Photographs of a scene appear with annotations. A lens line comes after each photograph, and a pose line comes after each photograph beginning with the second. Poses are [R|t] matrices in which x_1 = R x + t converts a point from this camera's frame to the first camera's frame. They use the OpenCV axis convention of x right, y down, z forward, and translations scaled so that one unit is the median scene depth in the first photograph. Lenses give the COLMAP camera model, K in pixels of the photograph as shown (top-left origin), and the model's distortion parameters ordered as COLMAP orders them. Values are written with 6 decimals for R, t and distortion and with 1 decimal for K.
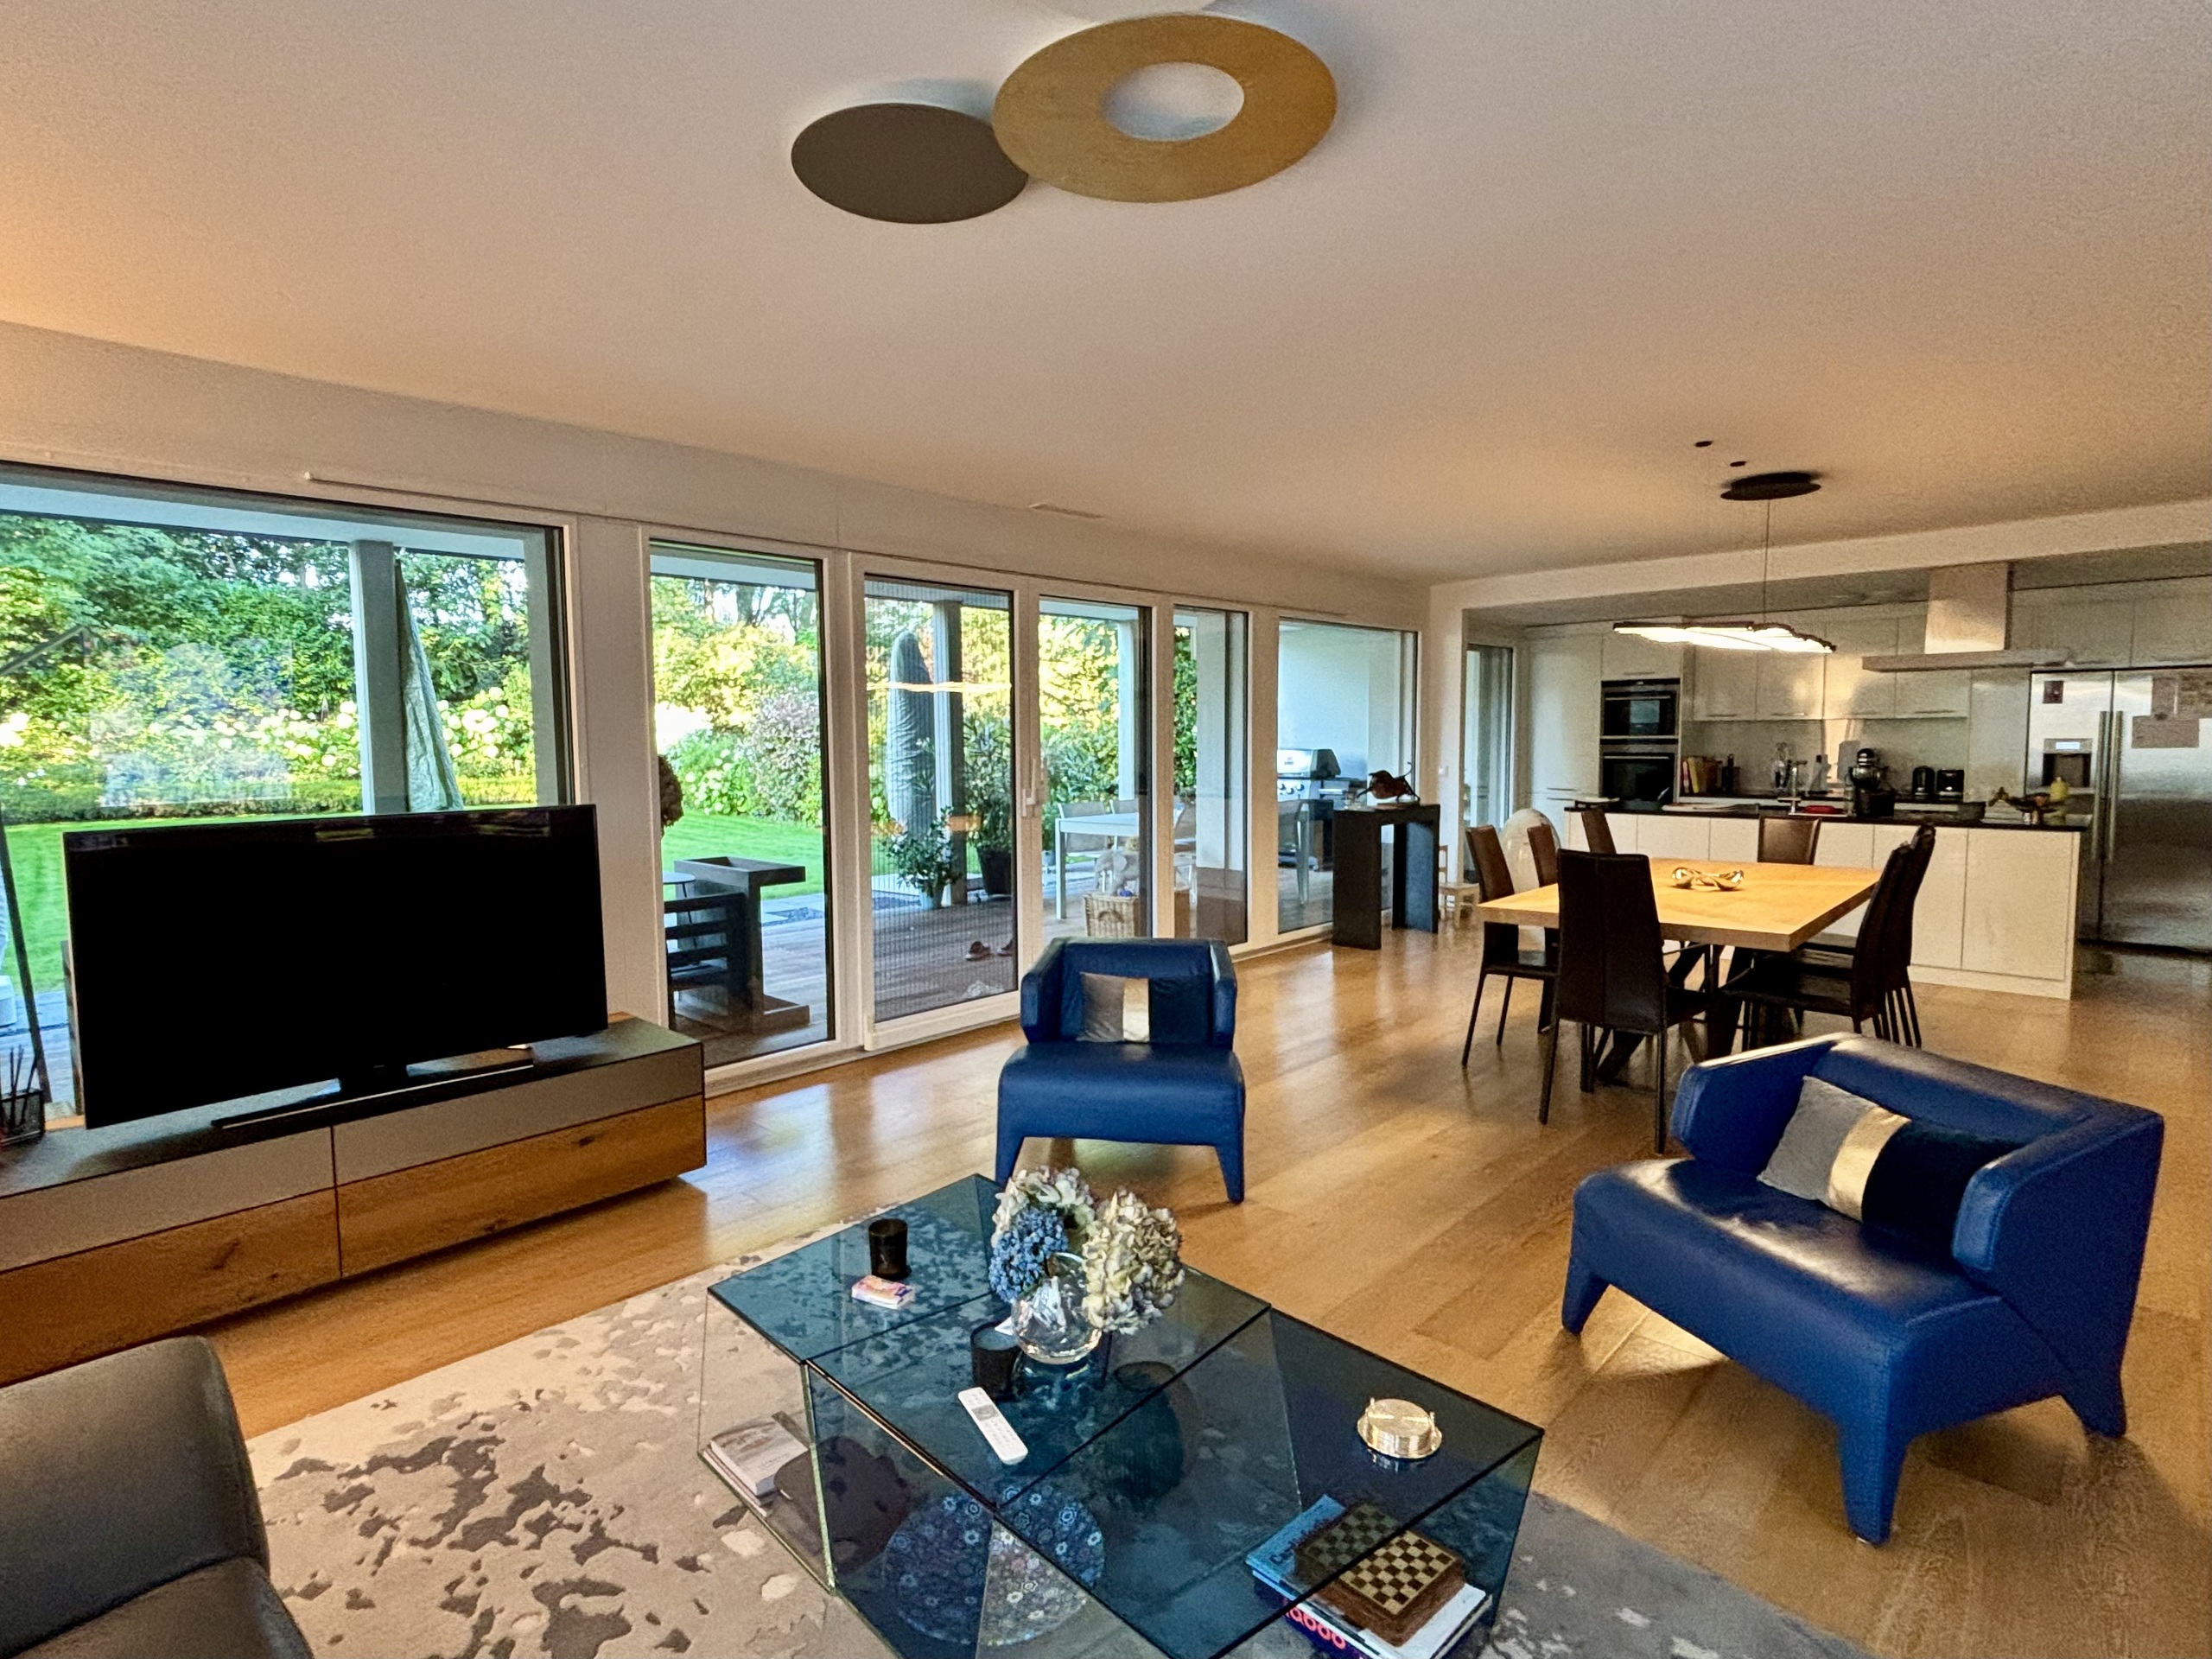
lens RADIAL K [[1067.8, 0, 1113.1], [0, 1067.8, 819.1], [0, 0, 1]] dist [-0.015182, 0.001905]
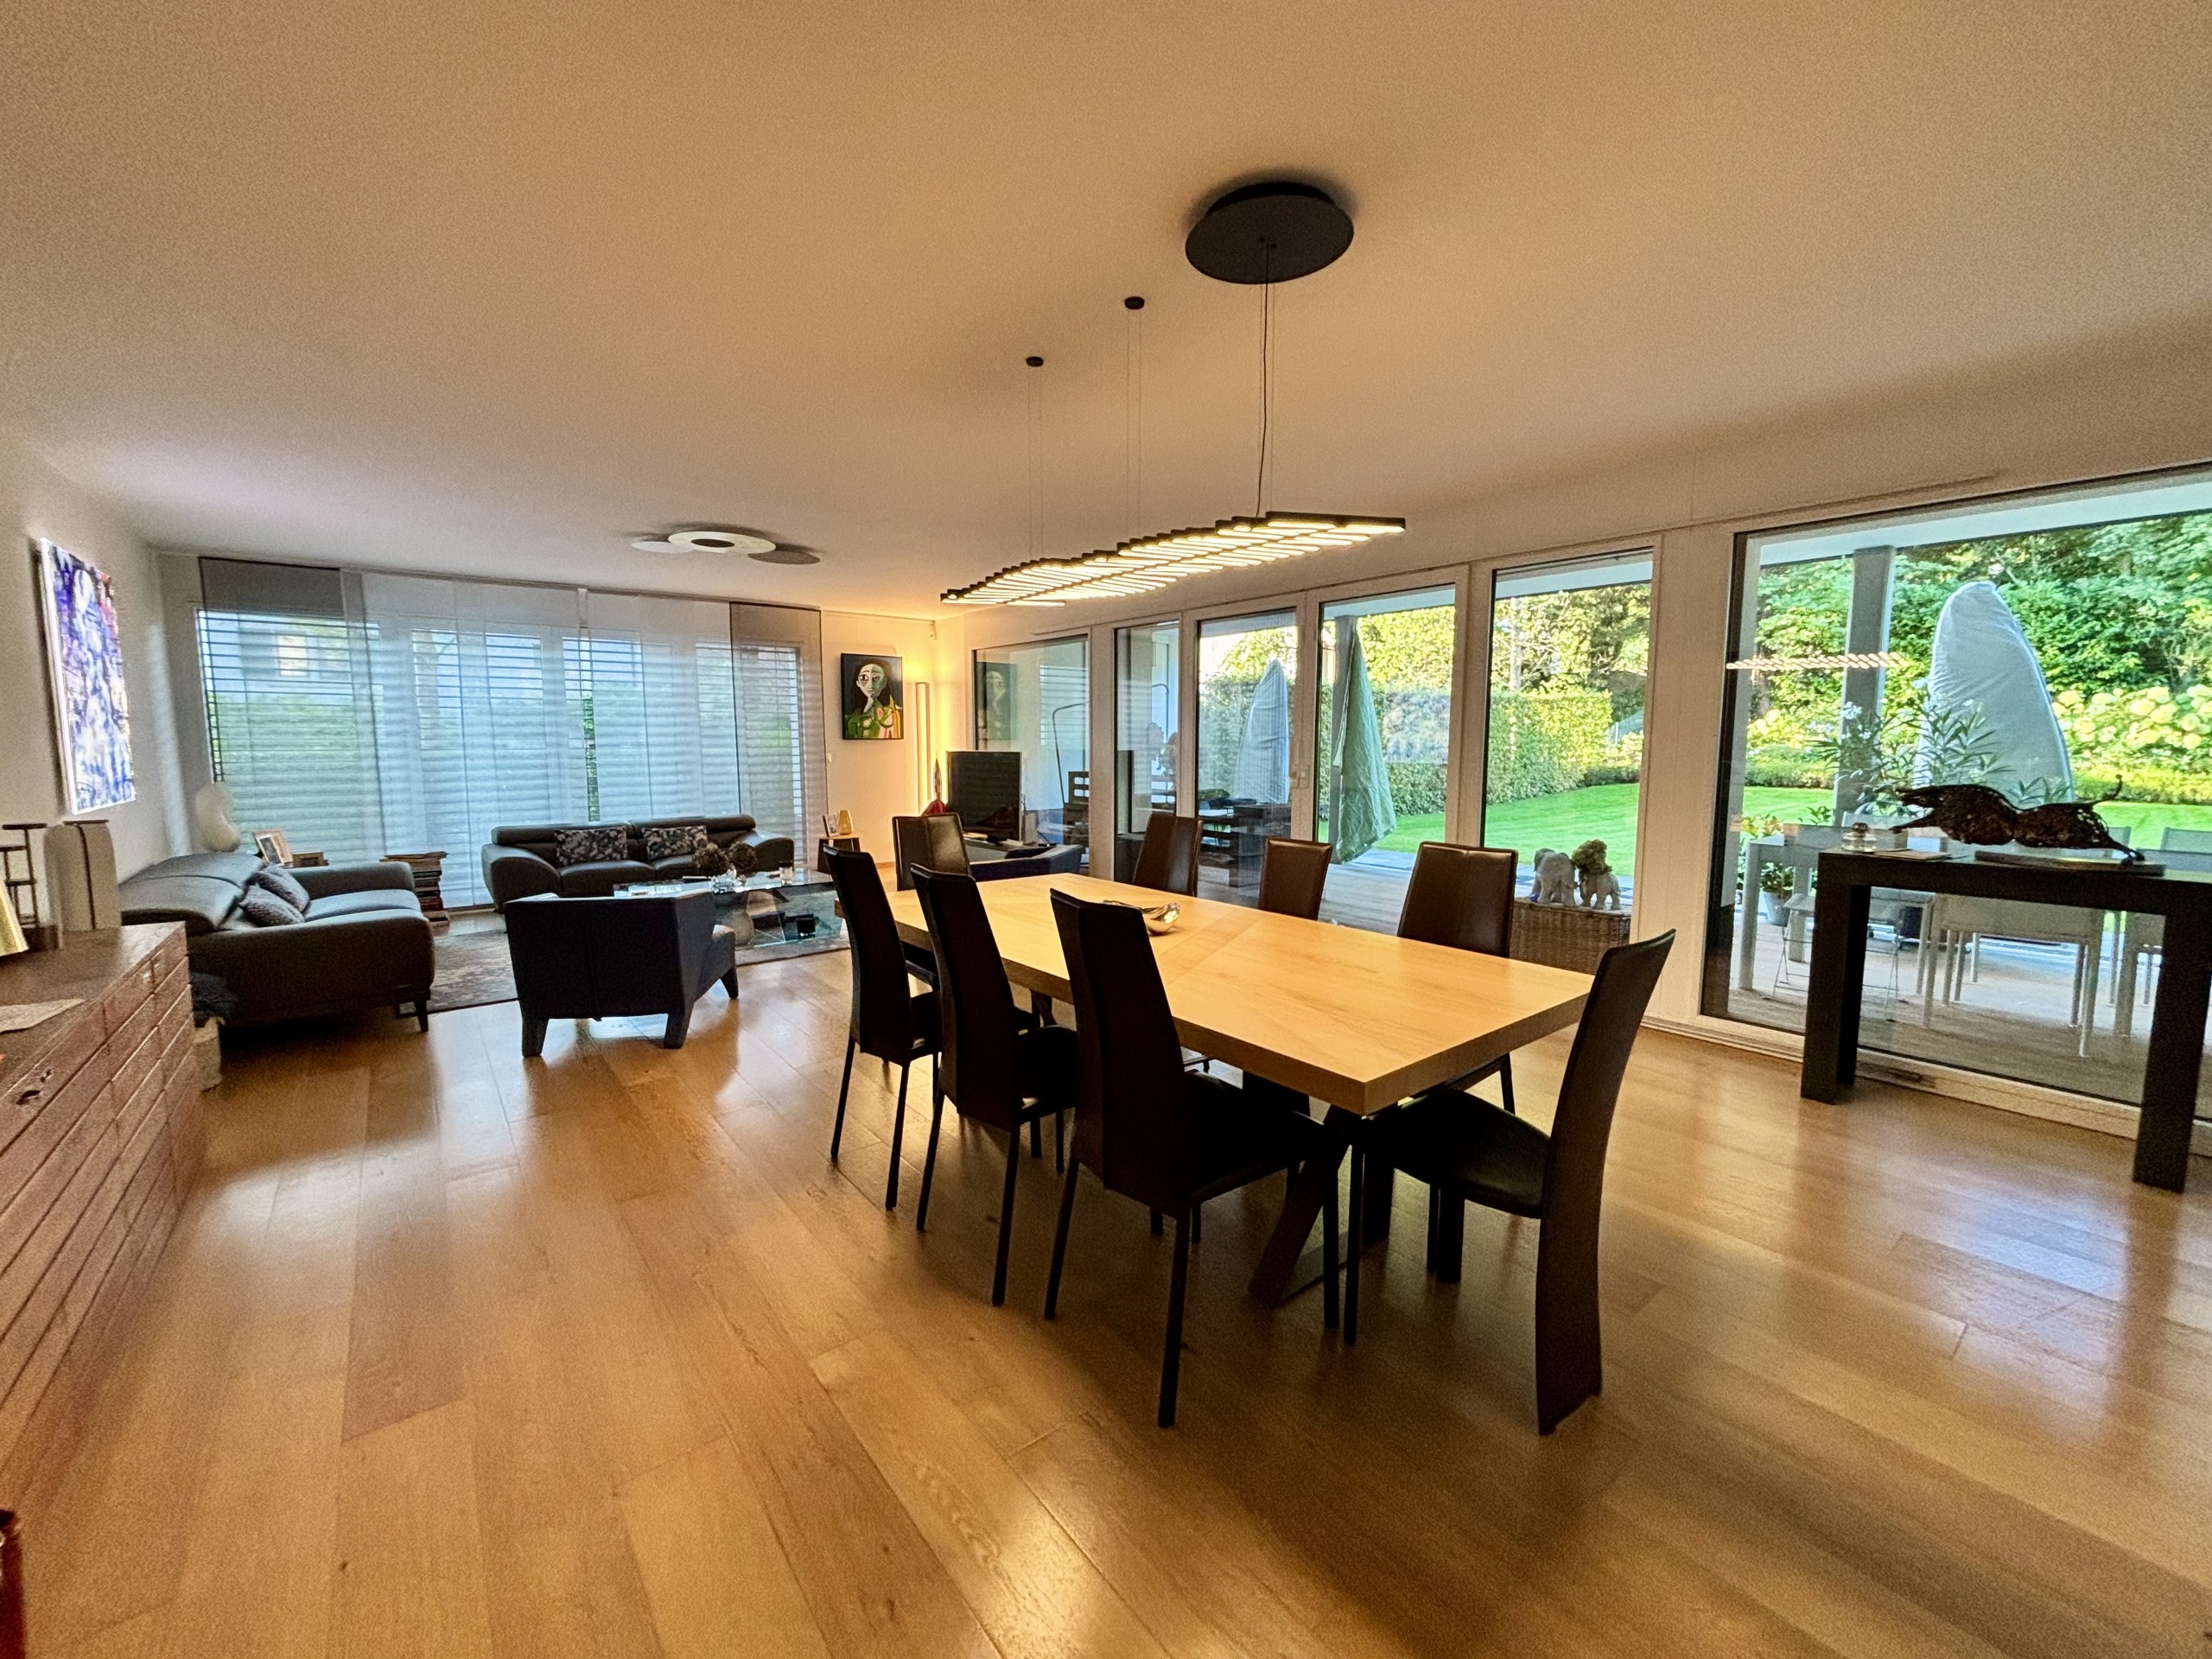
lens RADIAL K [[882.9, 0, 1105.8], [0, 882.9, 832.1], [0, 0, 1]] dist [-0.001785, -0.000684]
pose [[-0.120945, 0.114936, -0.985983, 0.233118], [-0.076398, 0.989250, 0.124688, -0.014389], [0.989715, 0.090408, -0.110864, 0.214509]]
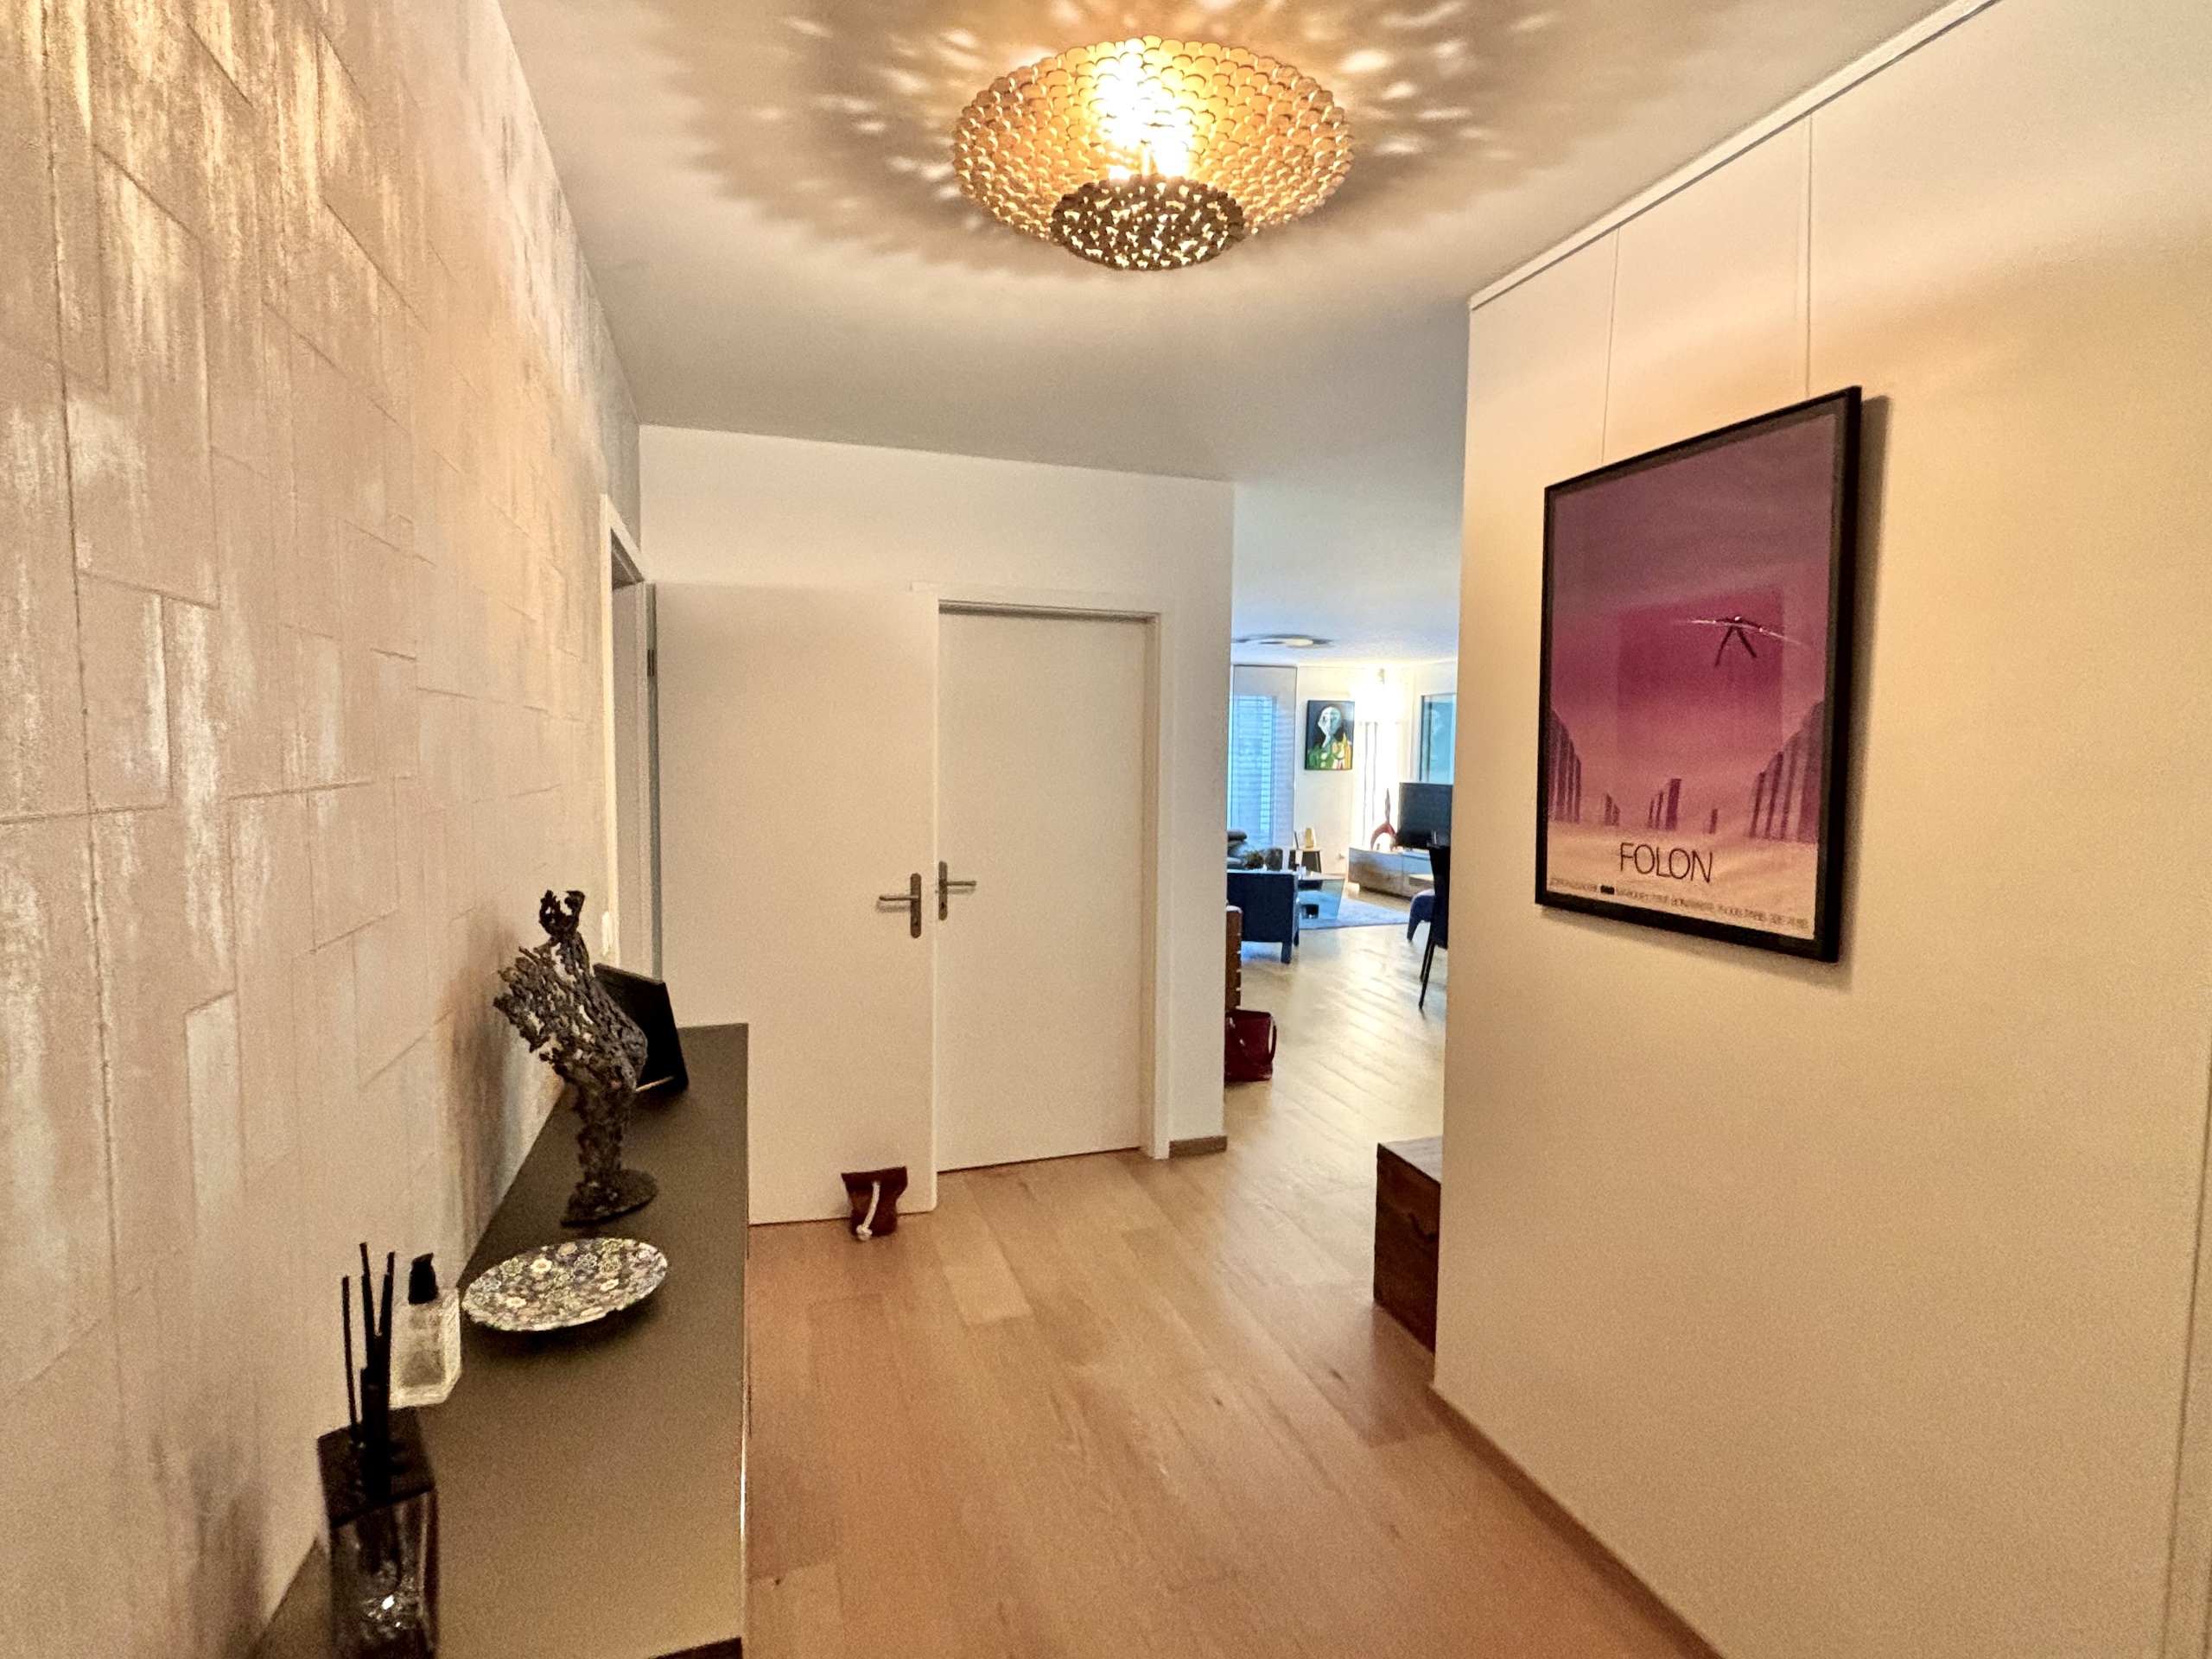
lens RADIAL K [[1067.8, 0, 1086.7], [0, 1067.8, 824.6], [0, 0, 1]] dist [-0.015182, 0.001905]
pose [[-0.468228, 0.072175, -0.880655, 0.458963], [-0.065585, 0.991070, 0.116095, -0.030054], [0.881170, 0.112117, -0.459314, 0.215243]]
